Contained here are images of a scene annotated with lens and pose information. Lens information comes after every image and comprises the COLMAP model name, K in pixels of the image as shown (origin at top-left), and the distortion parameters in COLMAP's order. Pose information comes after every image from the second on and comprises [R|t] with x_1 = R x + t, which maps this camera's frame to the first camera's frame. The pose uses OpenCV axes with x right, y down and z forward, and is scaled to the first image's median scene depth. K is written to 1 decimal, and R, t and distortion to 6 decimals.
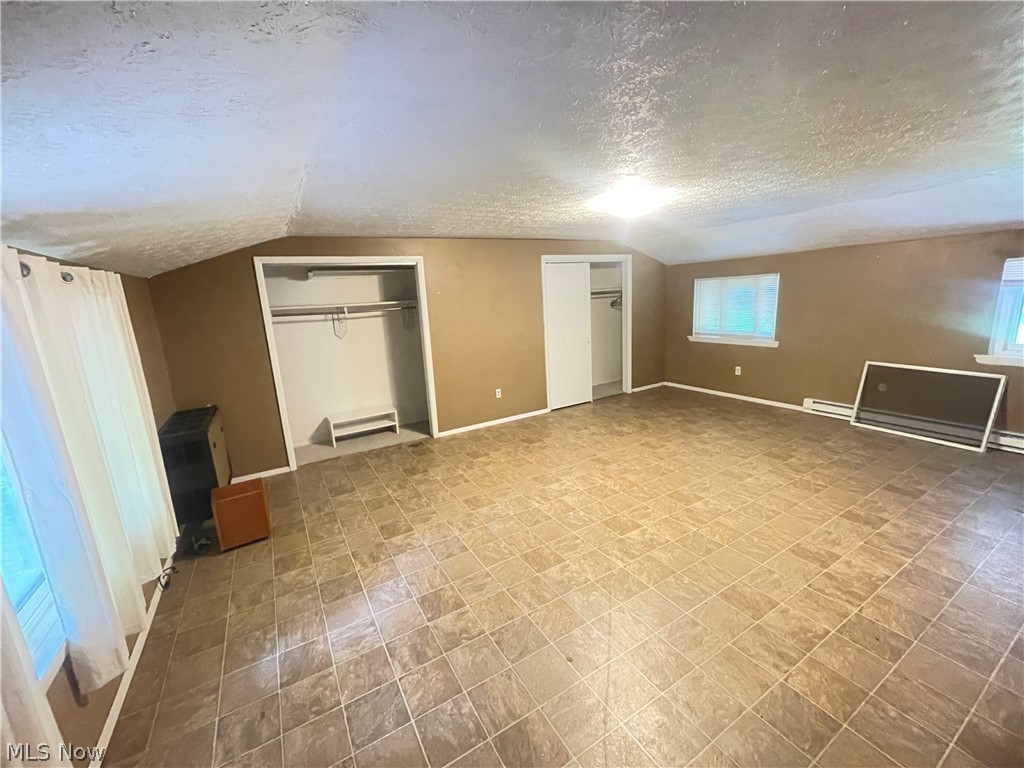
lens RADIAL K [[419.1, 0, 513.1], [0, 419.1, 383.7], [0, 0, 1]] dist [-0.001199, -0.000813]
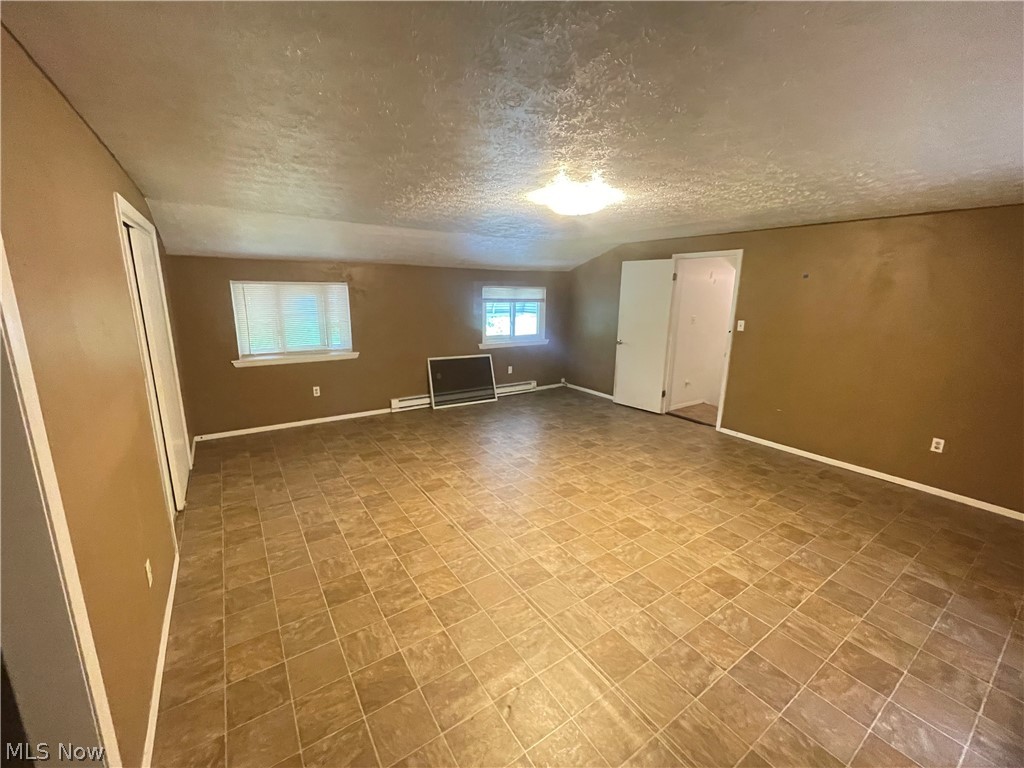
lens RADIAL K [[419.1, 0, 506.1], [0, 419.1, 381.0], [0, 0, 1]] dist [-0.001199, -0.000813]
pose [[-0.056076, -0.160185, 0.985493, -0.421767], [0.197347, 0.965794, 0.168212, -0.149765], [-0.978729, 0.203916, -0.022546, 0.787102]]
